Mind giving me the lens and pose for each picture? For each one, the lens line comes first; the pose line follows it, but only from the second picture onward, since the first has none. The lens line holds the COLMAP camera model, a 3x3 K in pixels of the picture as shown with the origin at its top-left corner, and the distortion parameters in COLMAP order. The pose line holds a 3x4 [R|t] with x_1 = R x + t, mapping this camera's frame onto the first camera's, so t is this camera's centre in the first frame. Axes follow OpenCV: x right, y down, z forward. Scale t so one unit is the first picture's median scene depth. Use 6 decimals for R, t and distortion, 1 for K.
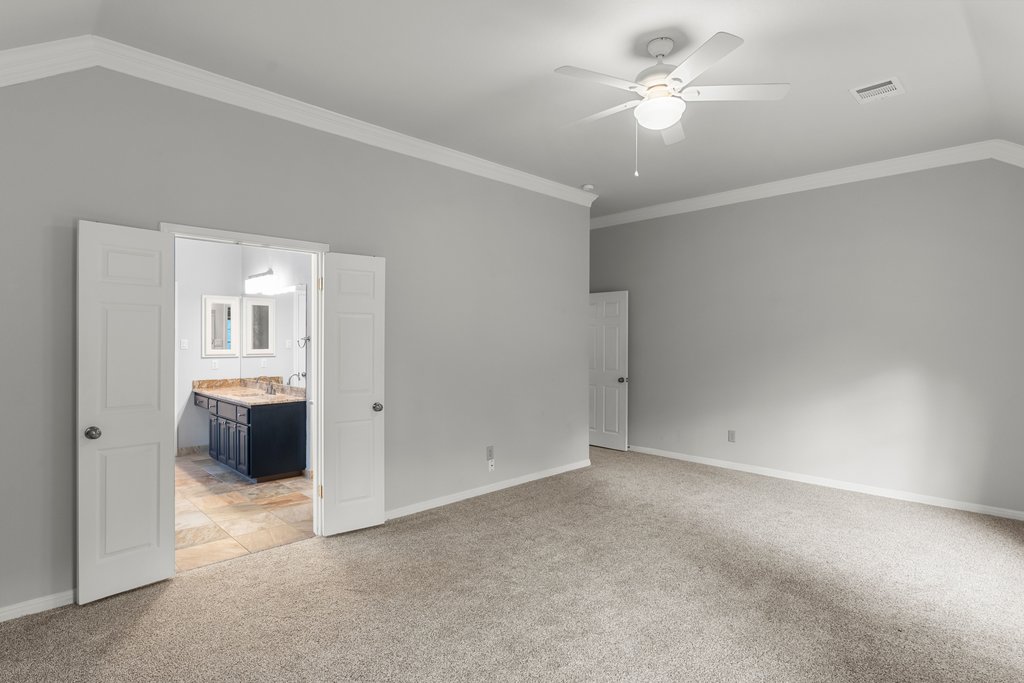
lens RADIAL K [[529.7, 0, 510.3], [0, 529.7, 340.6], [0, 0, 1]] dist [-0.000125, 0.000003]
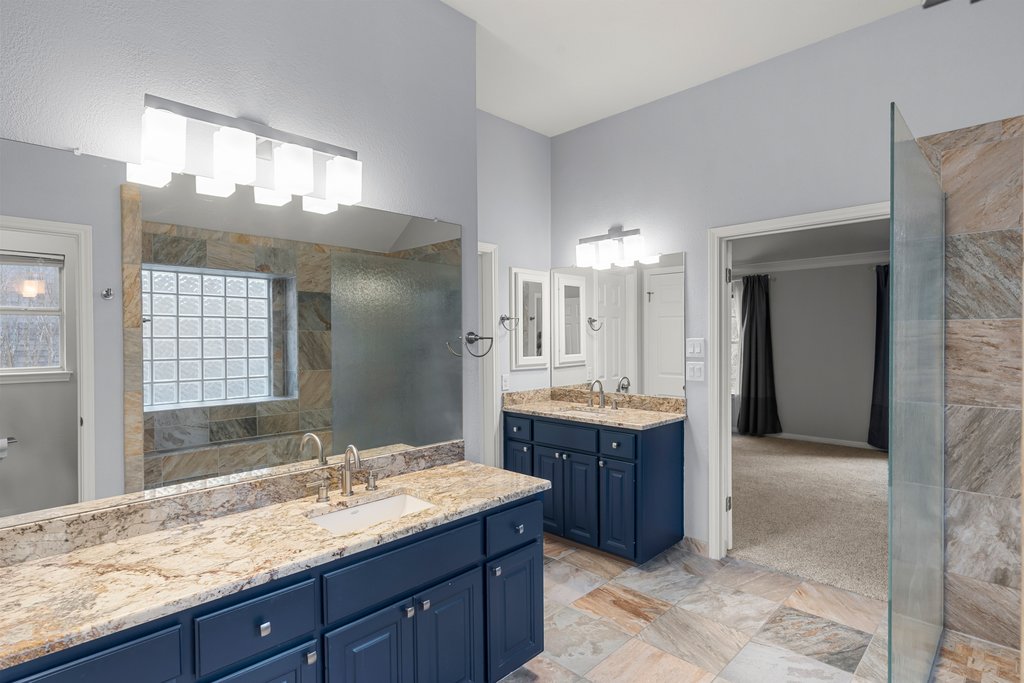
lens RADIAL K [[522.0, 0, 513.5], [0, 522.0, 340.9], [0, 0, 1]] dist [0.000939, 0.000018]
pose [[-0.018441, -0.011951, 0.999759, -0.724013], [0.011329, 0.999862, 0.012161, -0.002120], [-0.999766, 0.011551, -0.018303, 0.810452]]
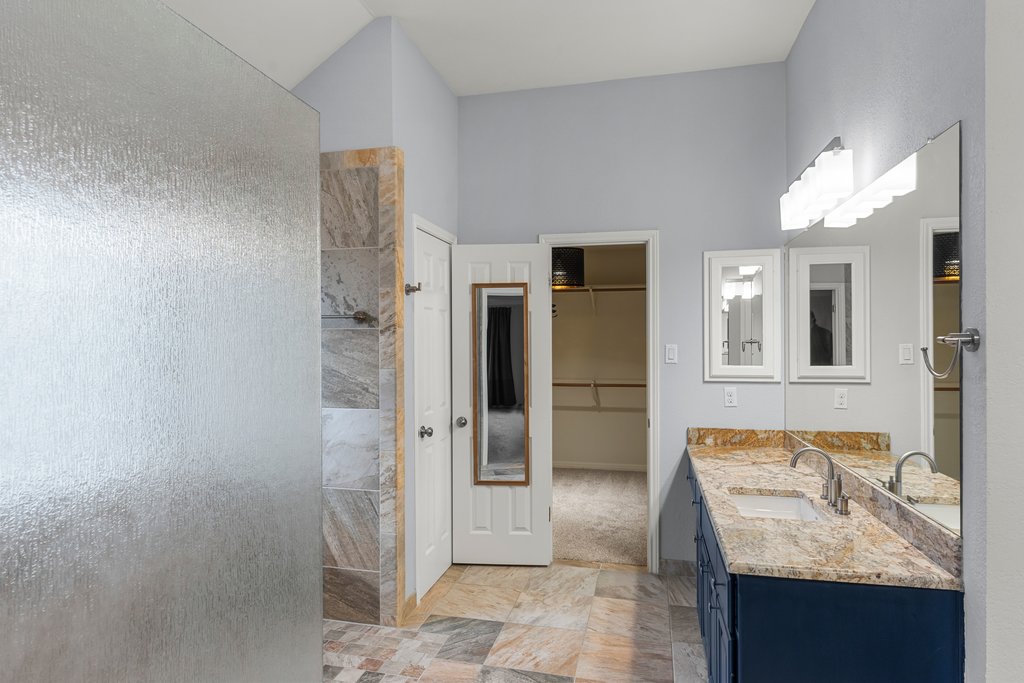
lens RADIAL K [[574.9, 0, 513.3], [0, 574.9, 345.8], [0, 0, 1]] dist [-0.002955, -0.000939]
pose [[0.524653, -0.008335, -0.851275, -0.225687], [0.003186, 0.999964, -0.007828, 0.002955], [0.851310, 0.001395, 0.524661, 0.574644]]
